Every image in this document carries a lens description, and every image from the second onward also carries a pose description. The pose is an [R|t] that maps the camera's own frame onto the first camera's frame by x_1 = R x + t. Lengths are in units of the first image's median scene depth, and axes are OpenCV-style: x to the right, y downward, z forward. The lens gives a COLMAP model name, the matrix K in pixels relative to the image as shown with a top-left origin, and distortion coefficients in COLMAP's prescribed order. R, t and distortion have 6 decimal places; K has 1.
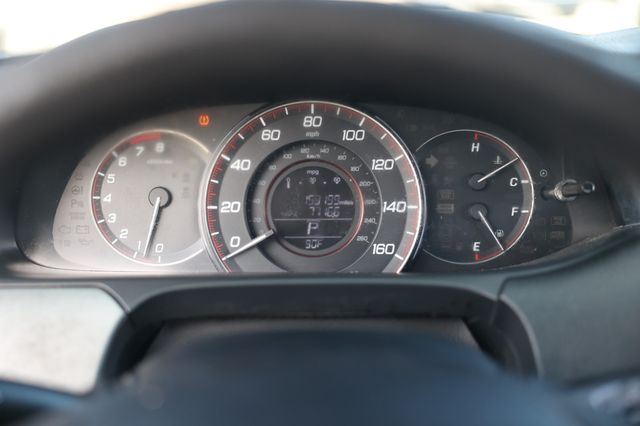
lens RADIAL K [[963.9, 0, 319.5], [0, 963.9, 212.6], [0, 0, 1]] dist [0.090785, 0.000000]
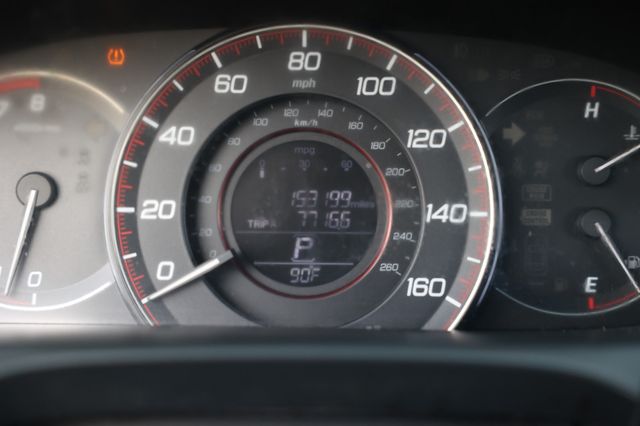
lens RADIAL K [[1378.4, 0, 319.7], [0, 1378.4, 212.5], [0, 0, 1]] dist [0.268837, 0.000000]
pose [[0.999738, 0.014346, -0.017810, 0.017383], [-0.014313, 0.999896, 0.001988, -0.006841], [0.017836, -0.001732, 0.999839, 0.182118]]
